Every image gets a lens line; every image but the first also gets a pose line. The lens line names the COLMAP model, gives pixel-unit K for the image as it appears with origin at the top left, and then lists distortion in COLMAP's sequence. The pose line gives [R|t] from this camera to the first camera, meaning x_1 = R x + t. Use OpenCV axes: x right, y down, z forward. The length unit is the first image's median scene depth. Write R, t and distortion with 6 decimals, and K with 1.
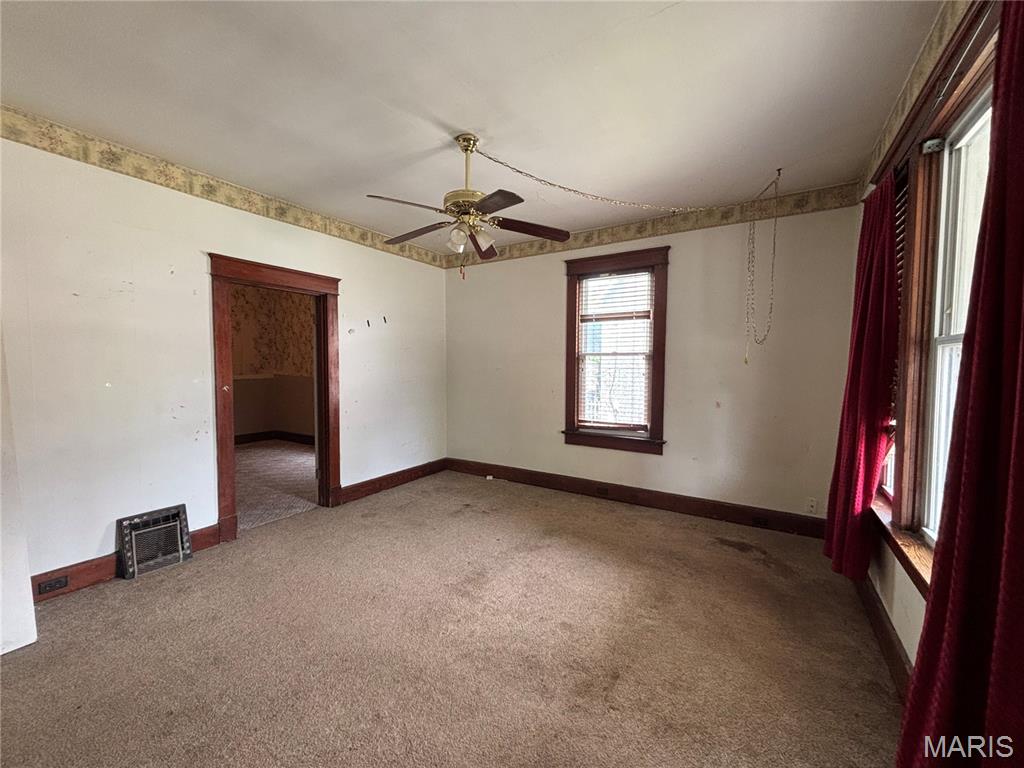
lens RADIAL K [[413.6, 0, 510.9], [0, 413.6, 387.9], [0, 0, 1]] dist [0.001690, -0.000054]
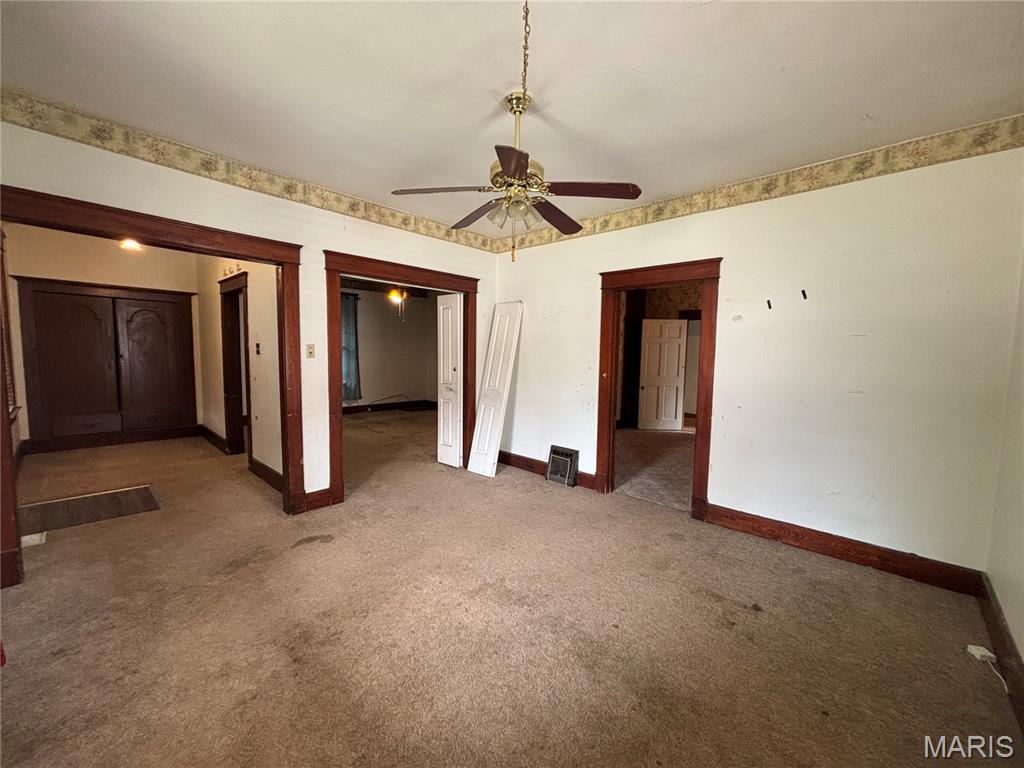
lens RADIAL K [[413.6, 0, 509.2], [0, 413.6, 384.6], [0, 0, 1]] dist [0.001690, -0.000054]
pose [[-0.191135, 0.075168, -0.978681, 0.579815], [-0.079424, 0.992610, 0.091749, -0.056958], [0.978345, 0.095267, -0.183752, 0.863738]]
